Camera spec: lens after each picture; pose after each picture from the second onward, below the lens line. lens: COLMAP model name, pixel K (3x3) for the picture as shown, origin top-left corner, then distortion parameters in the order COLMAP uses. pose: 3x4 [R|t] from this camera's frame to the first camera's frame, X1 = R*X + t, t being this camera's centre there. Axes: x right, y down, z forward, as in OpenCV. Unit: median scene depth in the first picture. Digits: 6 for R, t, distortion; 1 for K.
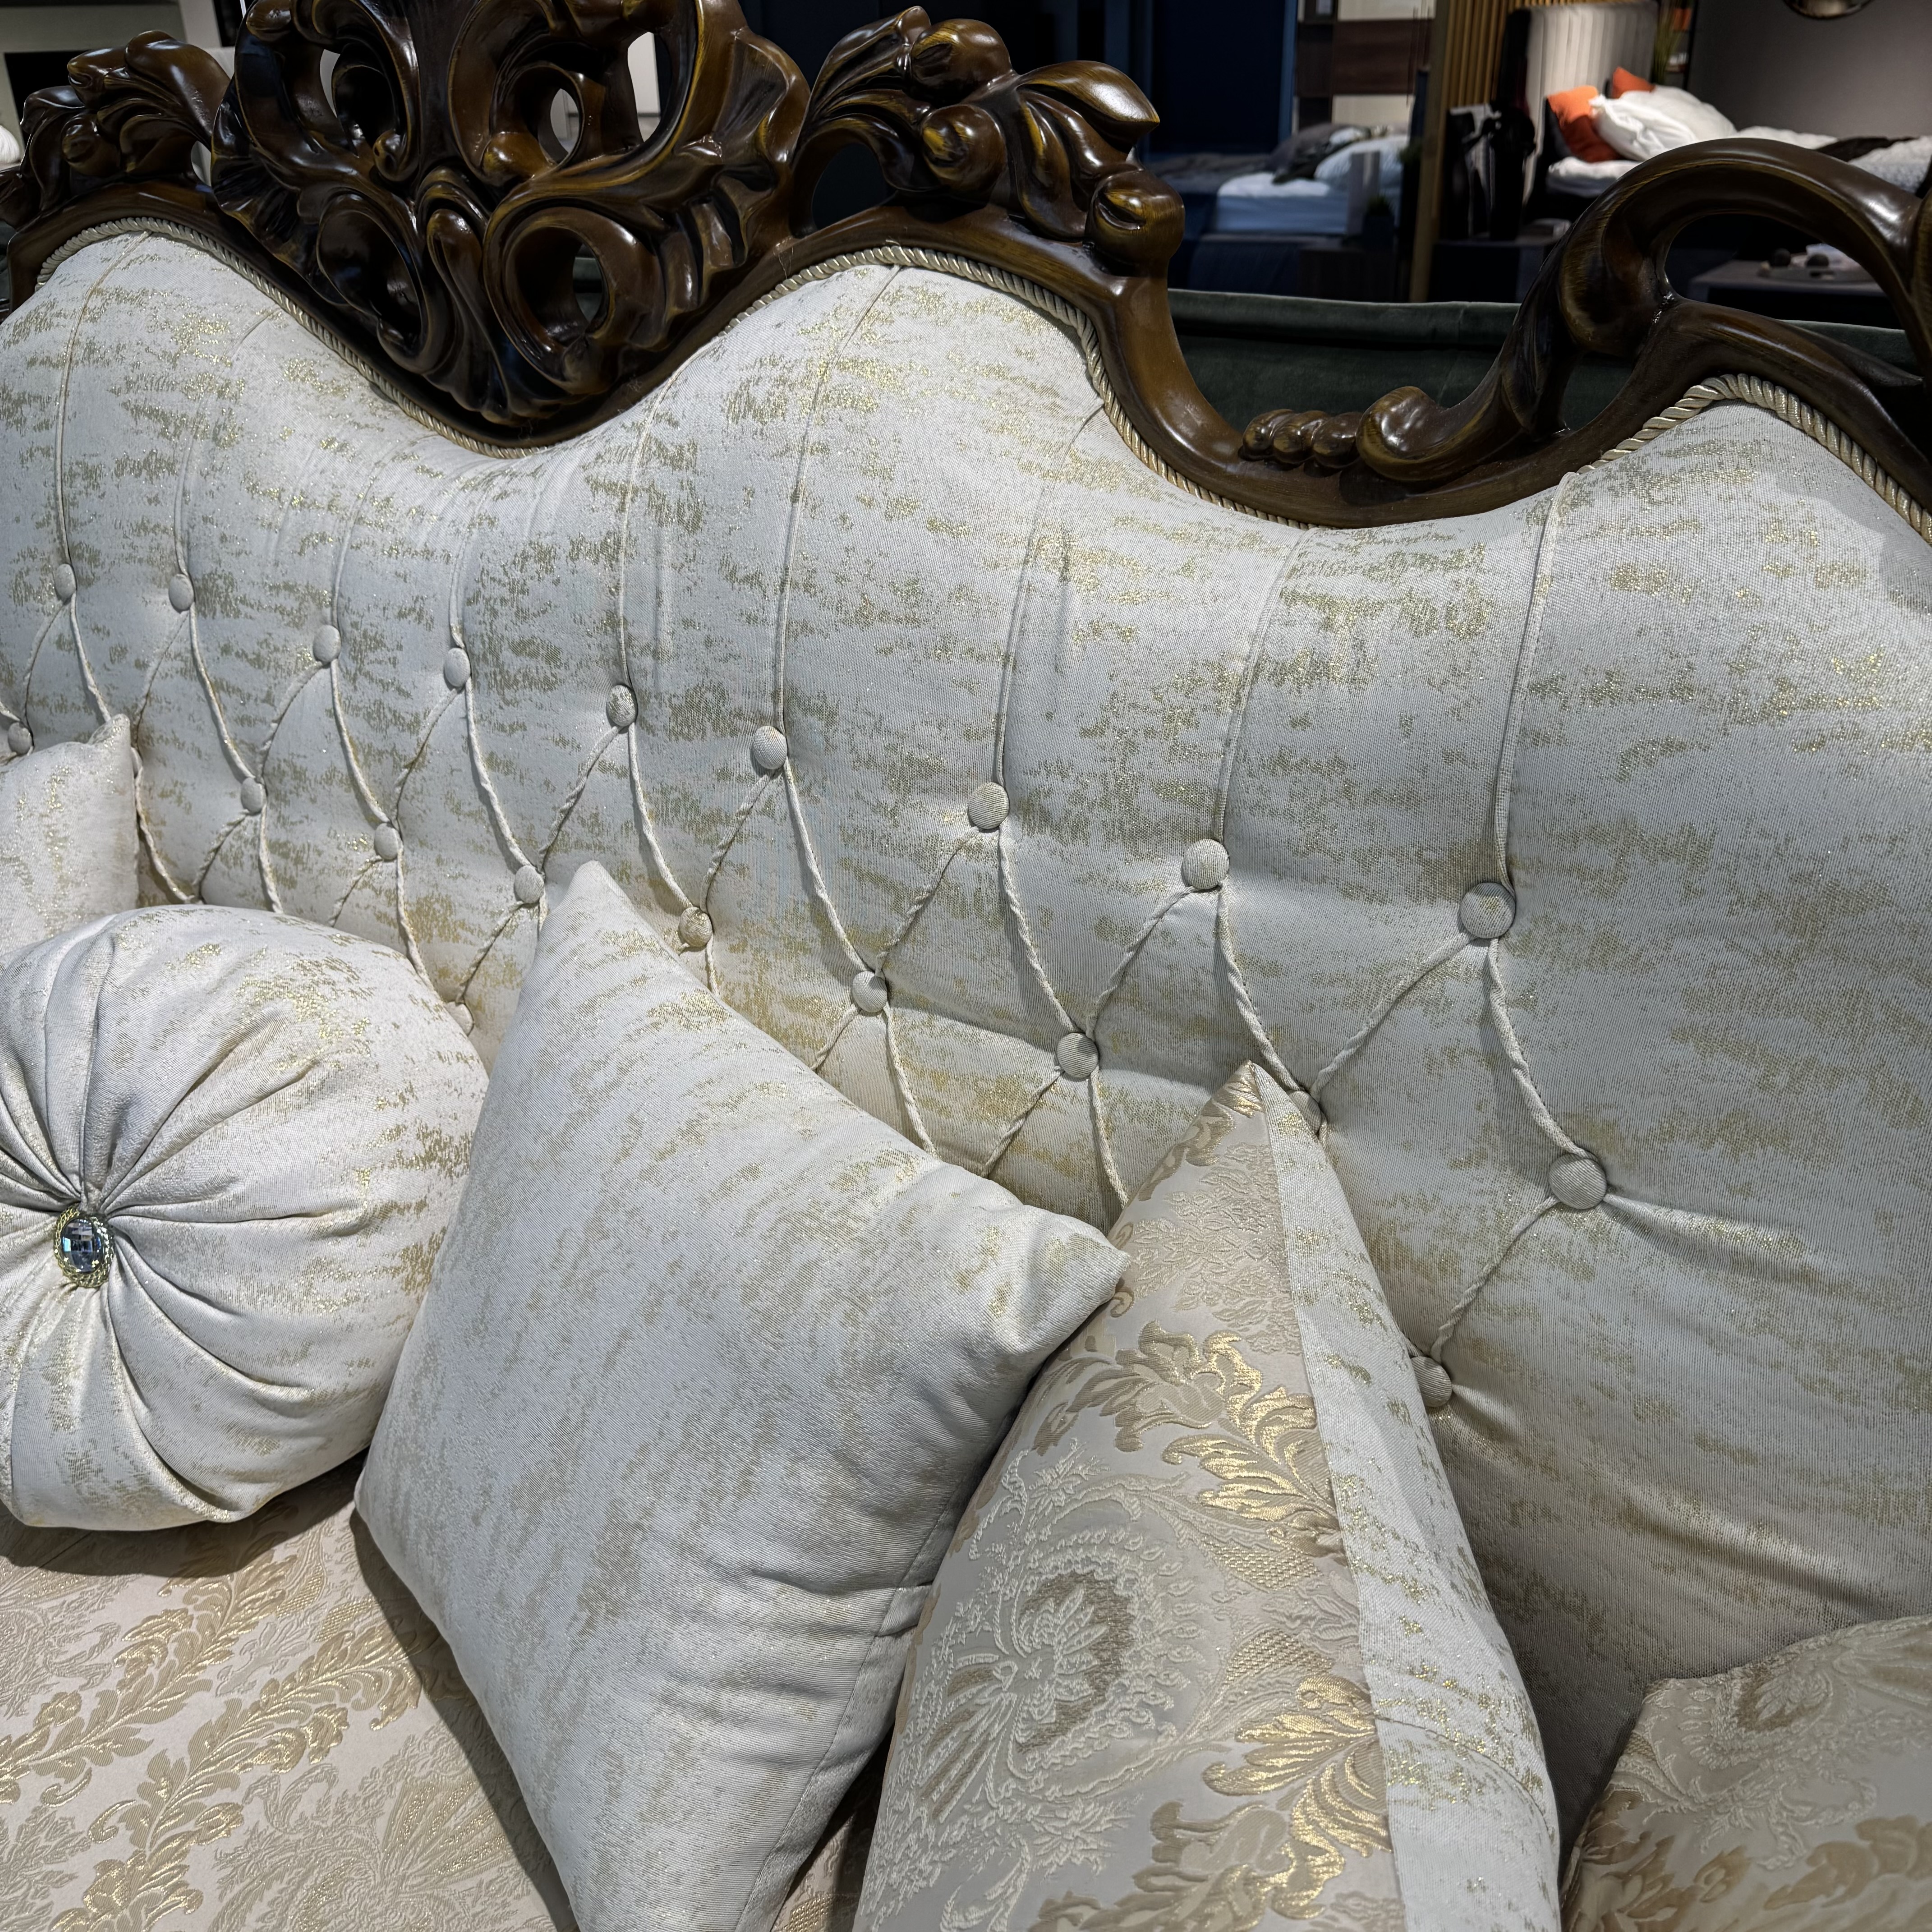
lens RADIAL K [[1819.9, 0, 959.4], [0, 1819.9, 963.8], [0, 0, 1]] dist [0.181530, -0.411876]
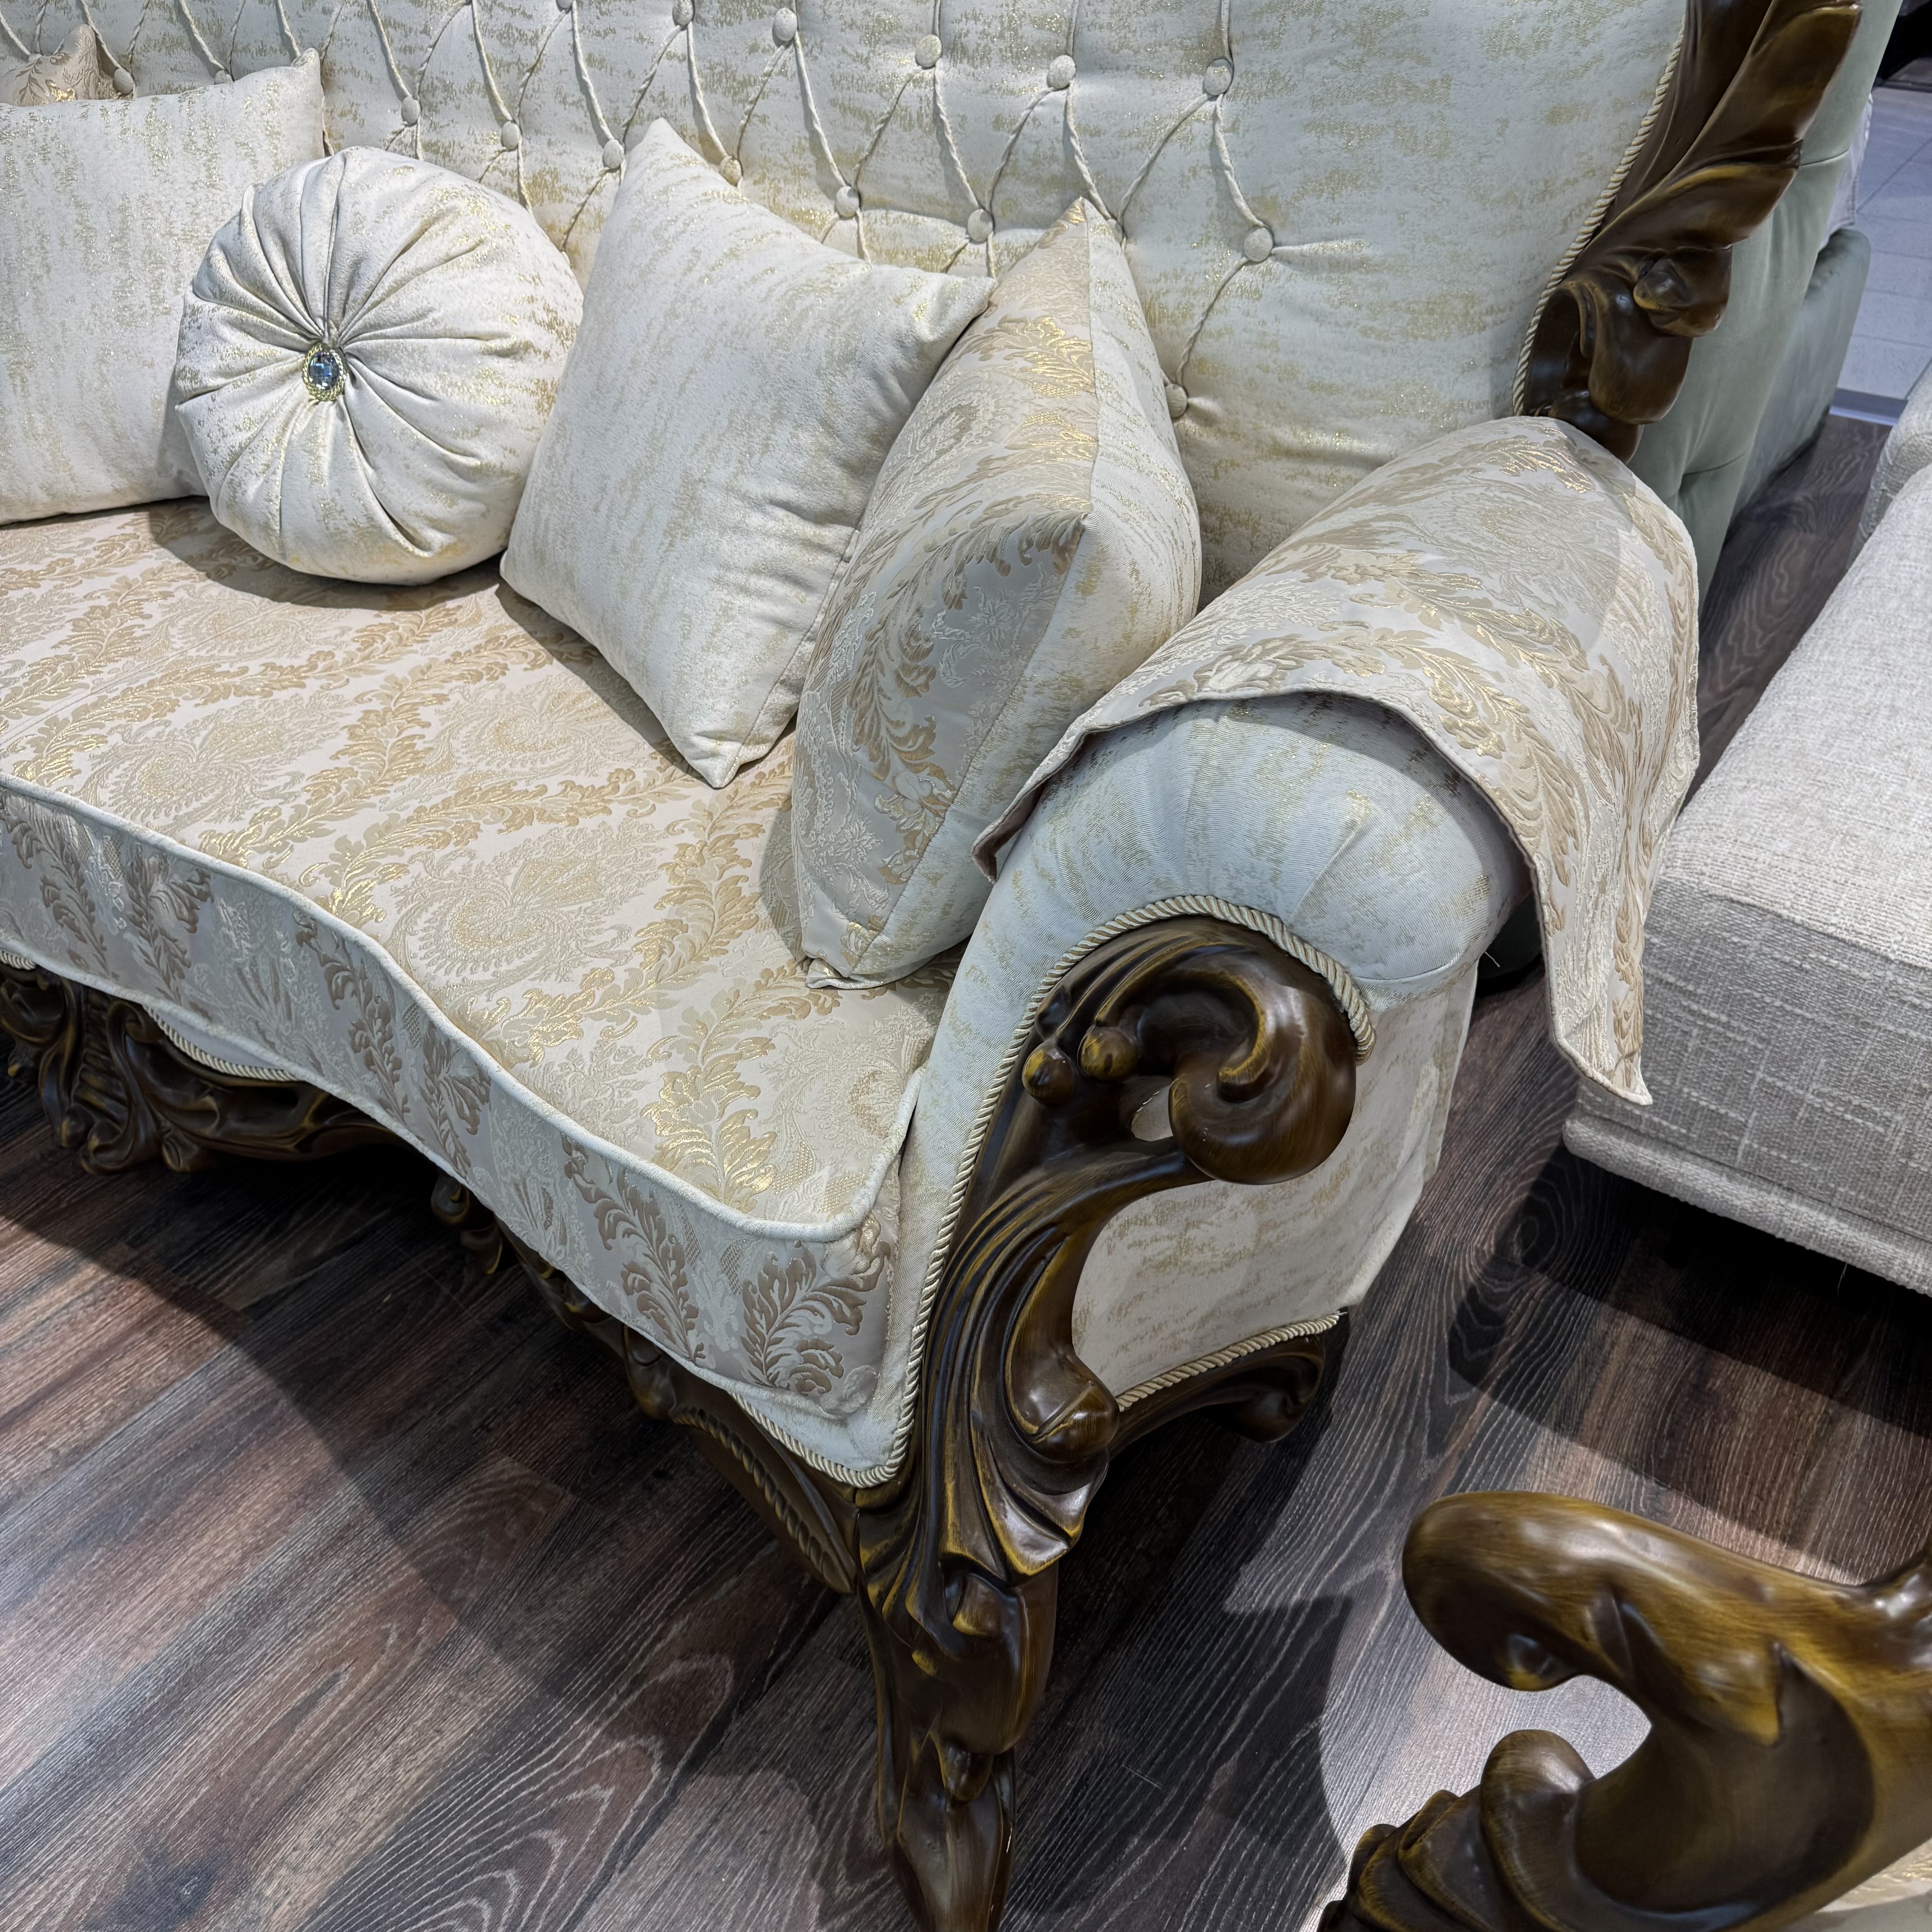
lens RADIAL K [[1835.5, 0, 960.4], [0, 1835.5, 966.9], [0, 0, 1]] dist [0.087482, -0.164400]
pose [[0.999178, 0.036720, 0.017152, 0.039758], [-0.038820, 0.988697, 0.144816, 0.404096], [-0.011640, -0.145362, 0.989310, -0.592966]]
